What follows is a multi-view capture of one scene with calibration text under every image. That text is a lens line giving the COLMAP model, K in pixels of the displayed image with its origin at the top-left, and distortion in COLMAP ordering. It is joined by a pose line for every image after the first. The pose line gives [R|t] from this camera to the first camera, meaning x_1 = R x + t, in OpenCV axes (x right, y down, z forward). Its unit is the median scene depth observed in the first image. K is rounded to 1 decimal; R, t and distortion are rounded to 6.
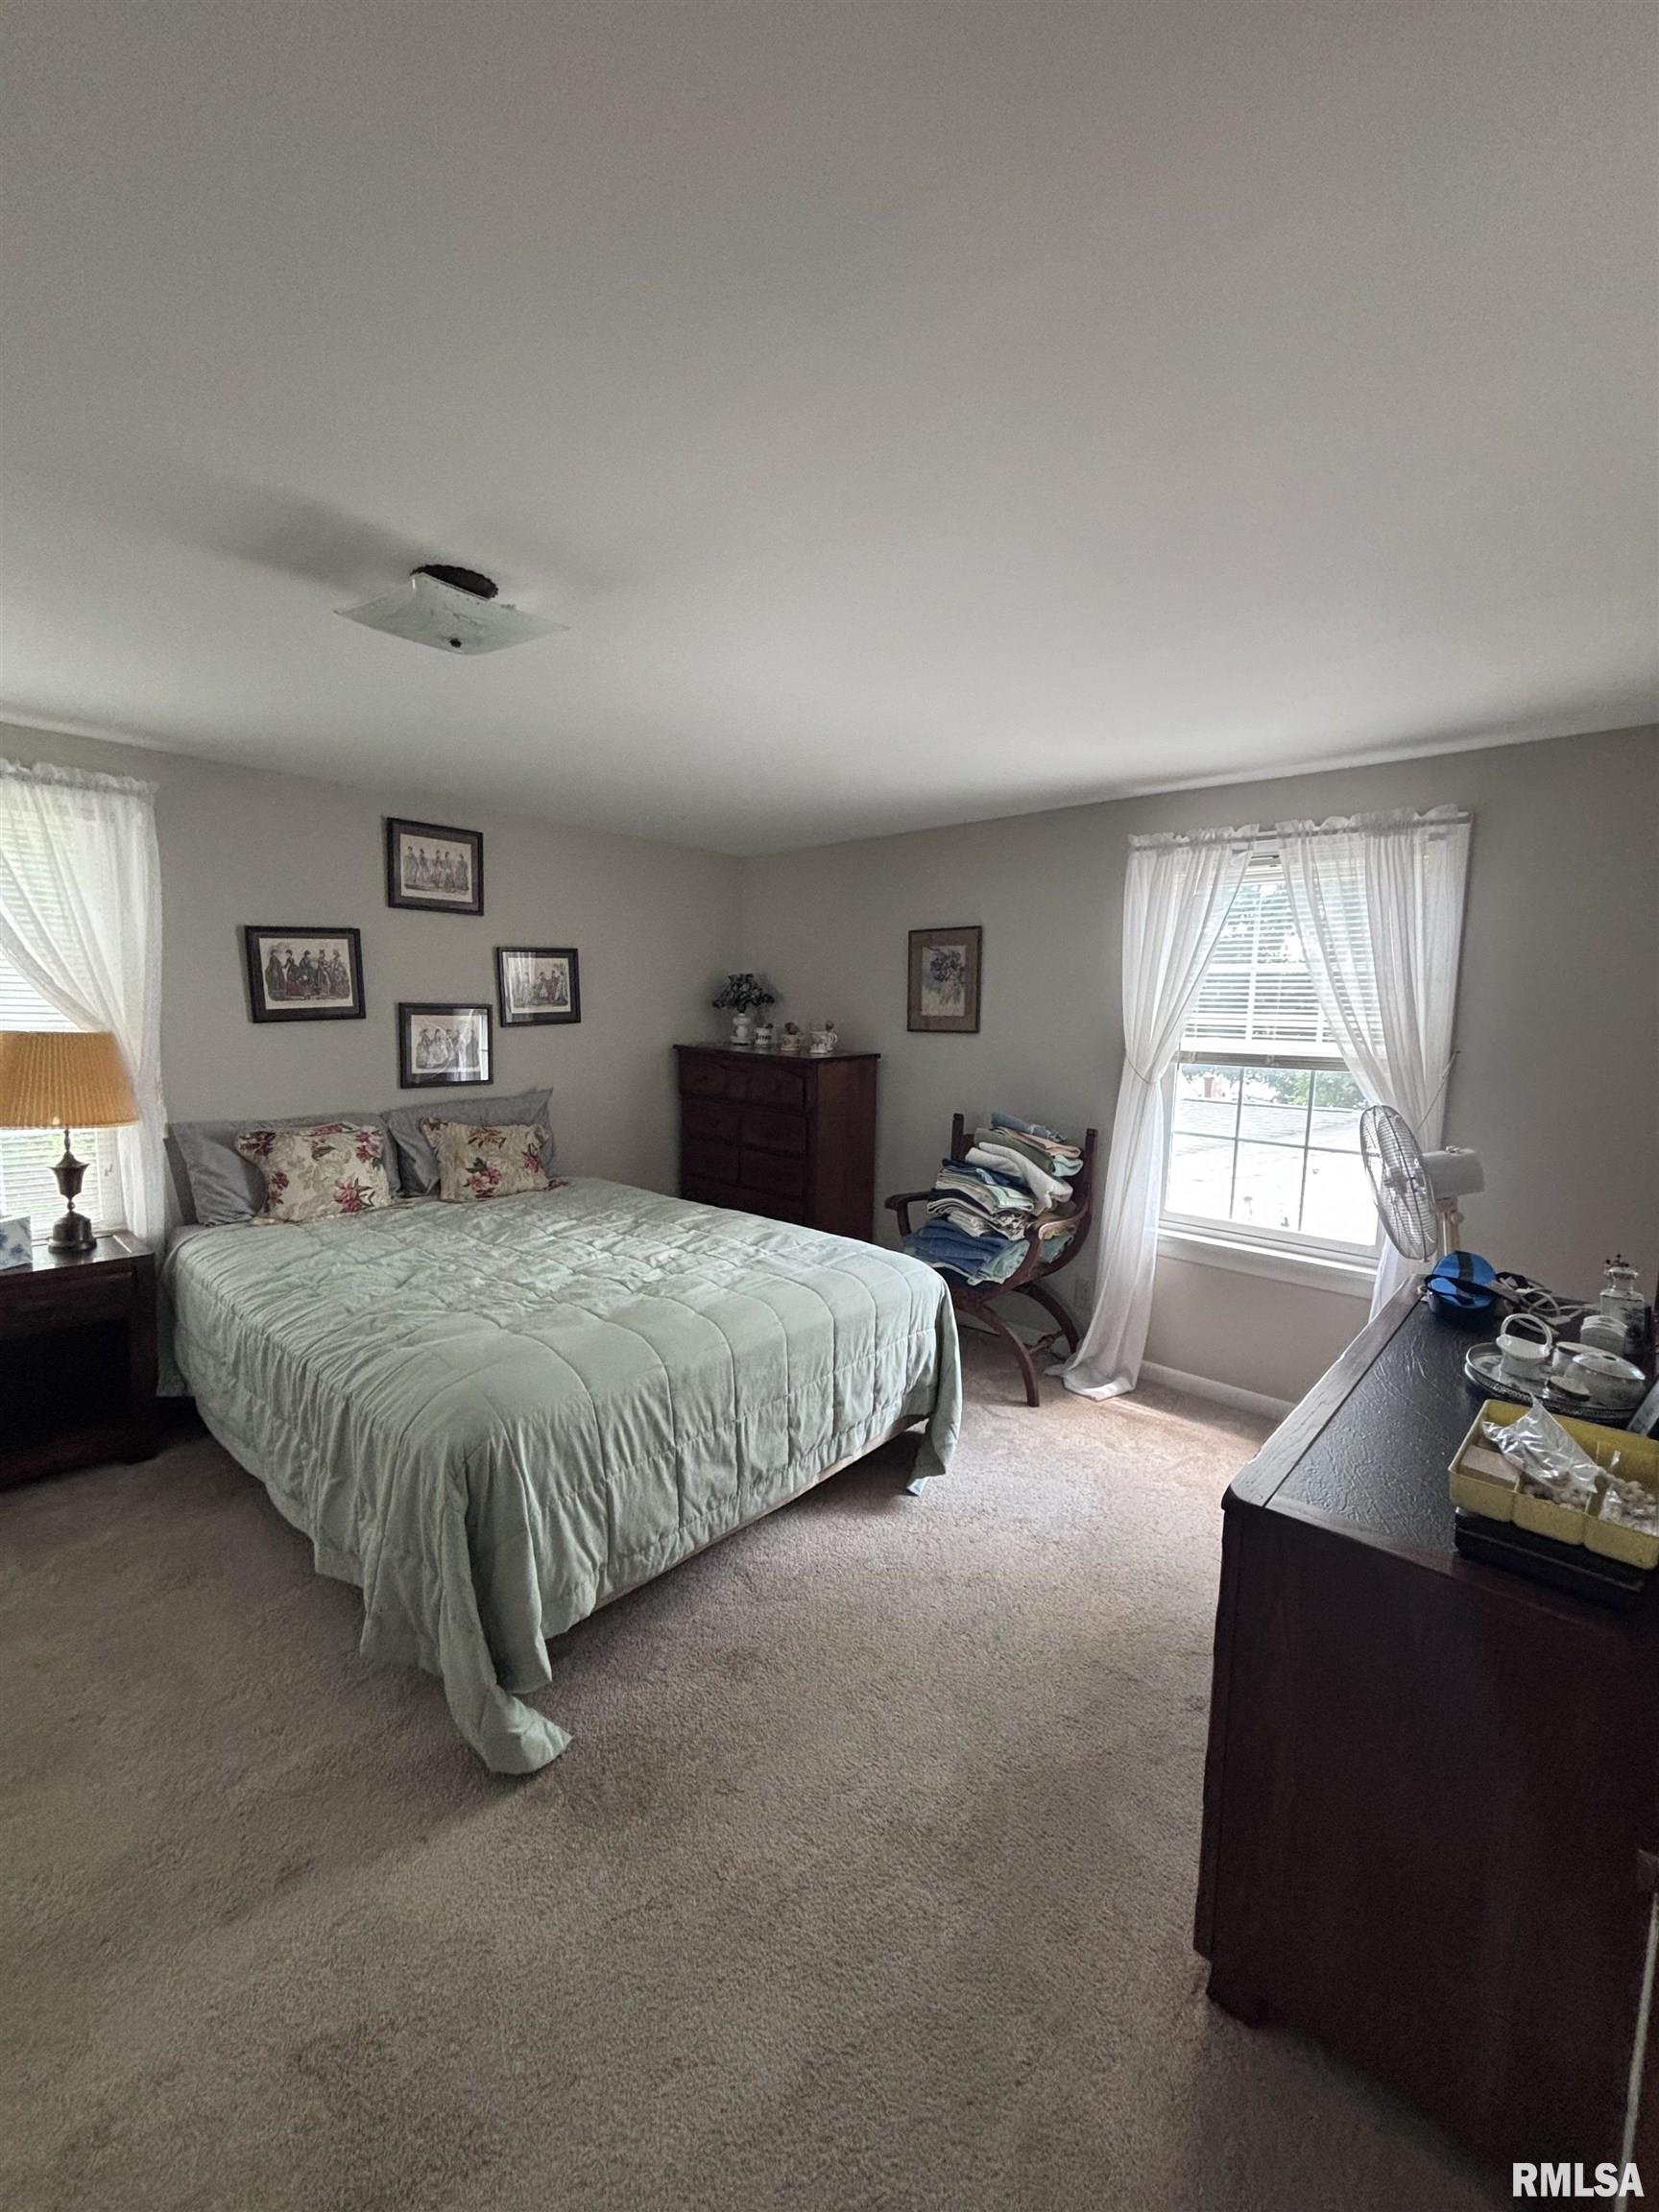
lens RADIAL K [[888.9, 0, 830.3], [0, 888.9, 1104.7], [0, 0, 1]] dist [-0.002749, 0.000563]
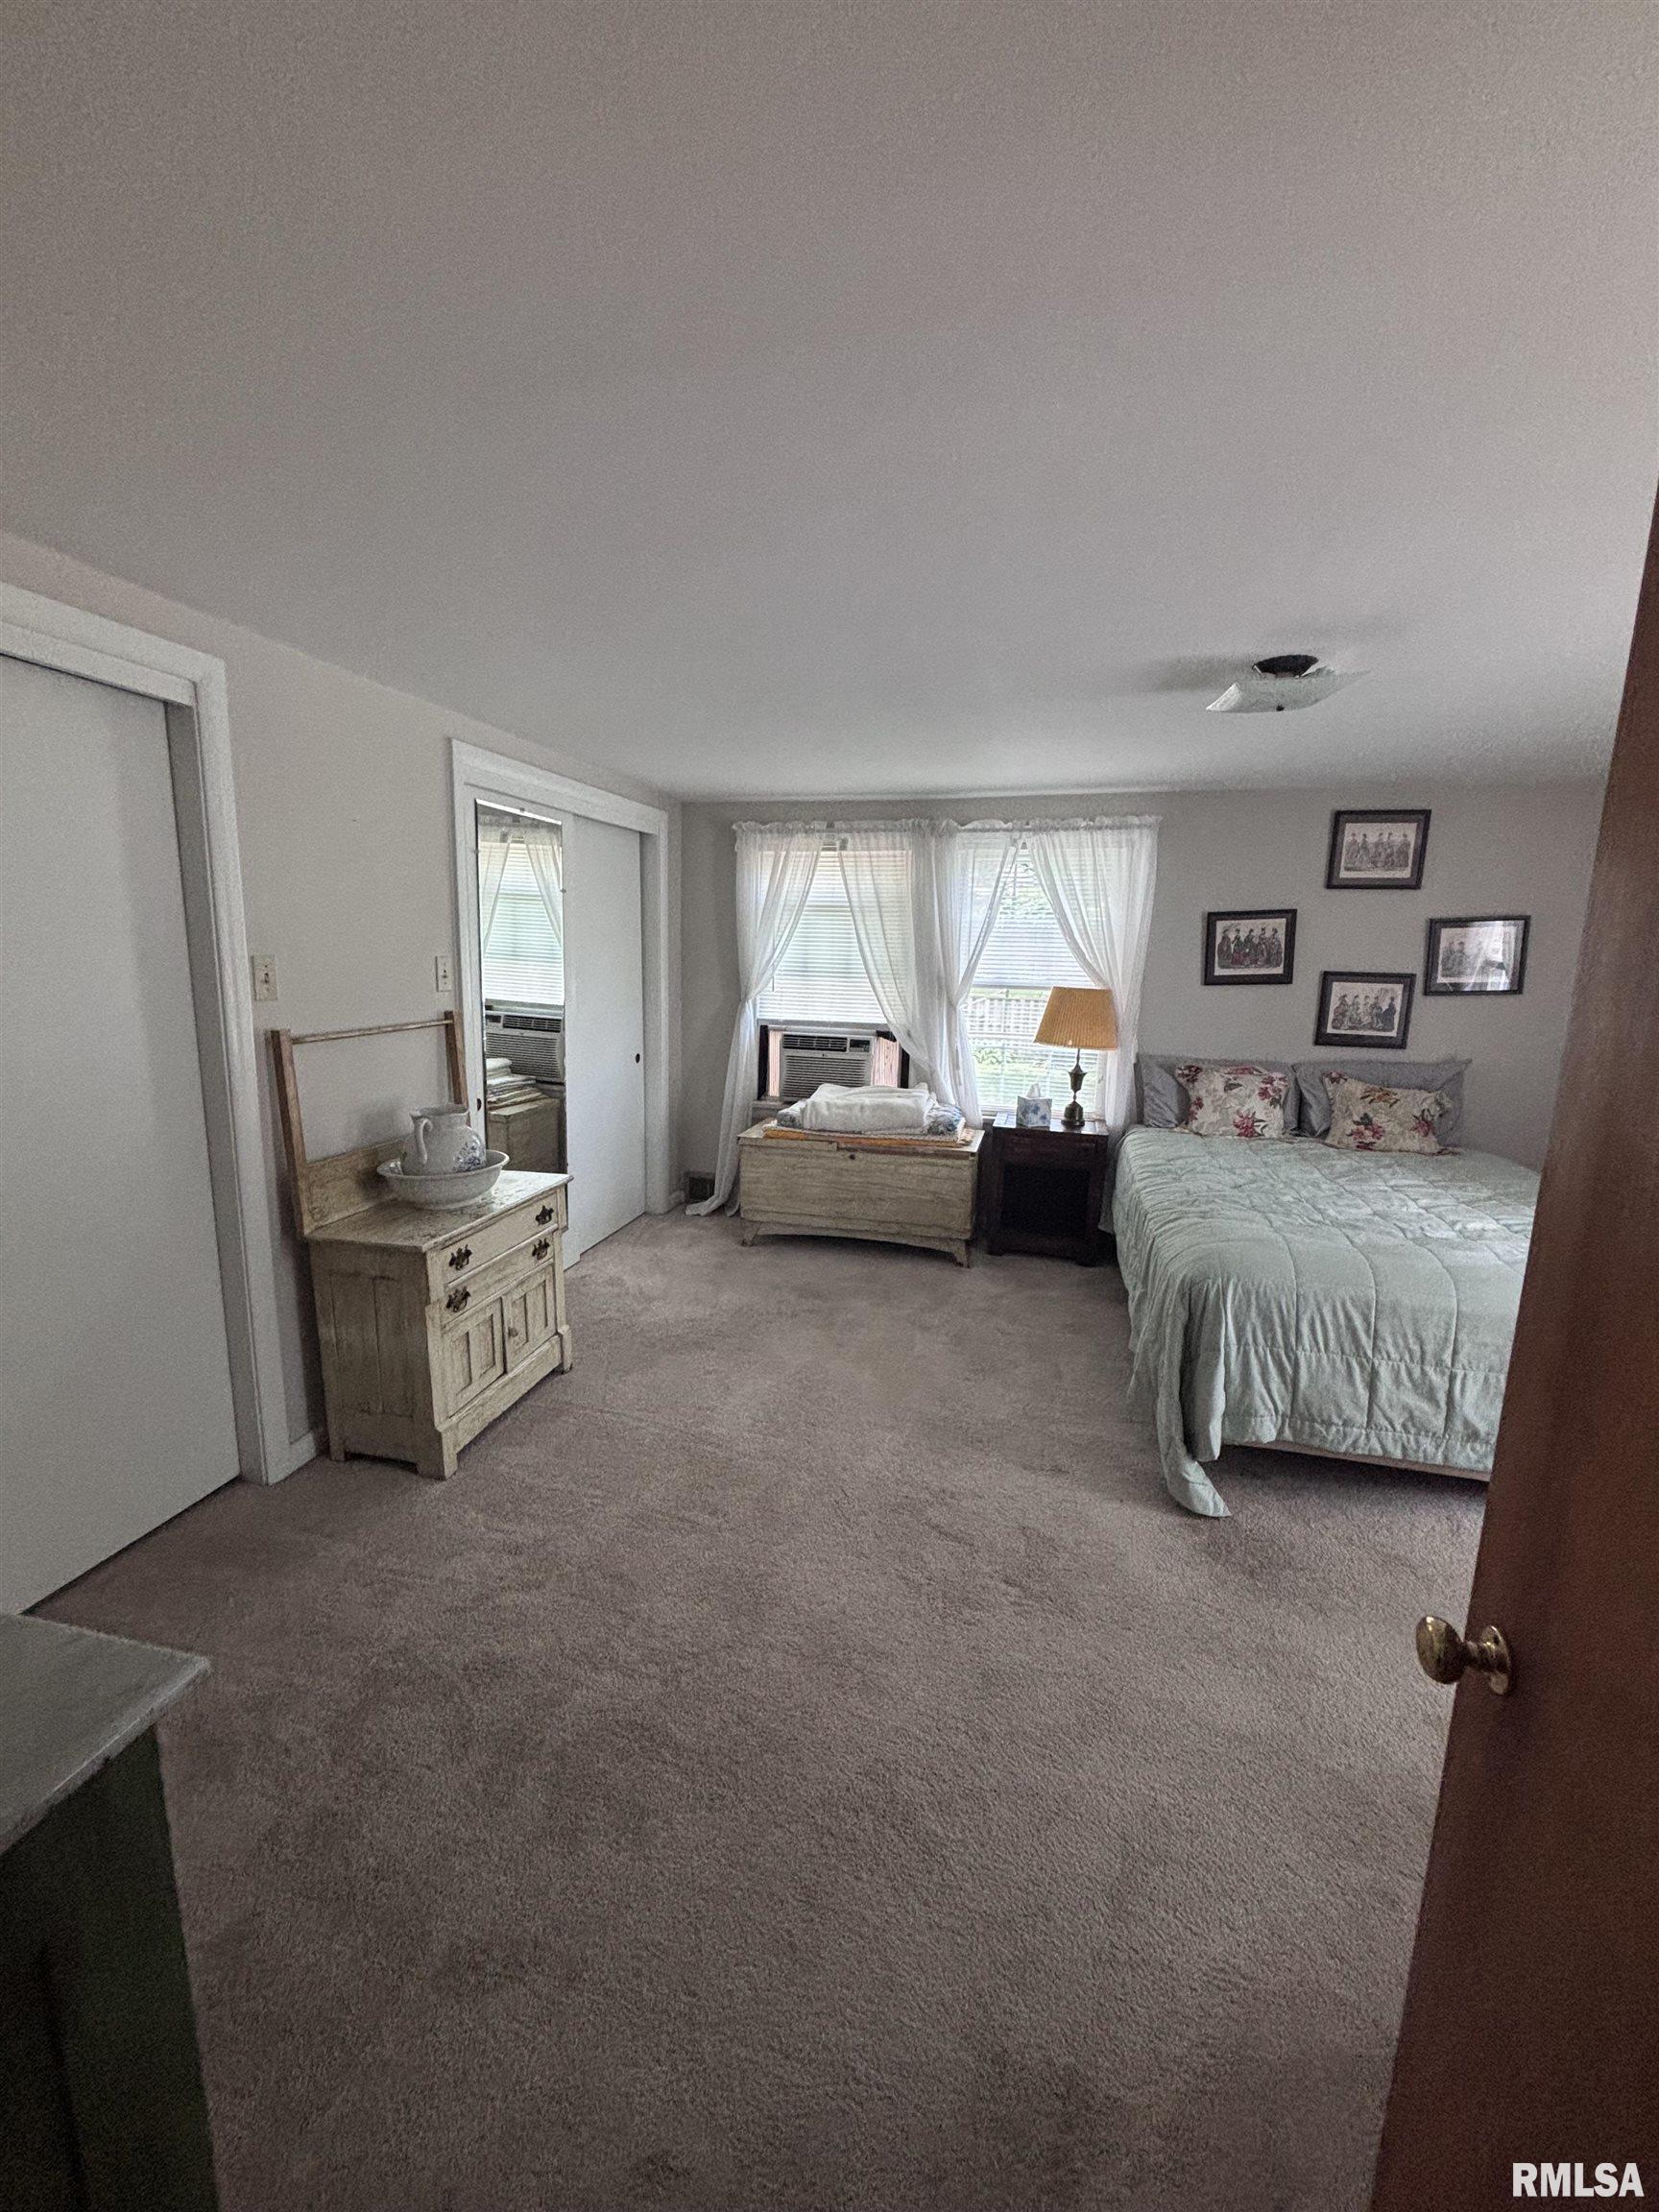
lens RADIAL K [[888.9, 0, 830.6], [0, 888.9, 1101.2], [0, 0, 1]] dist [-0.002749, 0.000563]
pose [[0.464213, 0.141849, -0.874291, 0.328843], [-0.107512, 0.988818, 0.103345, 0.003234], [0.879174, 0.046023, 0.474273, -0.140187]]
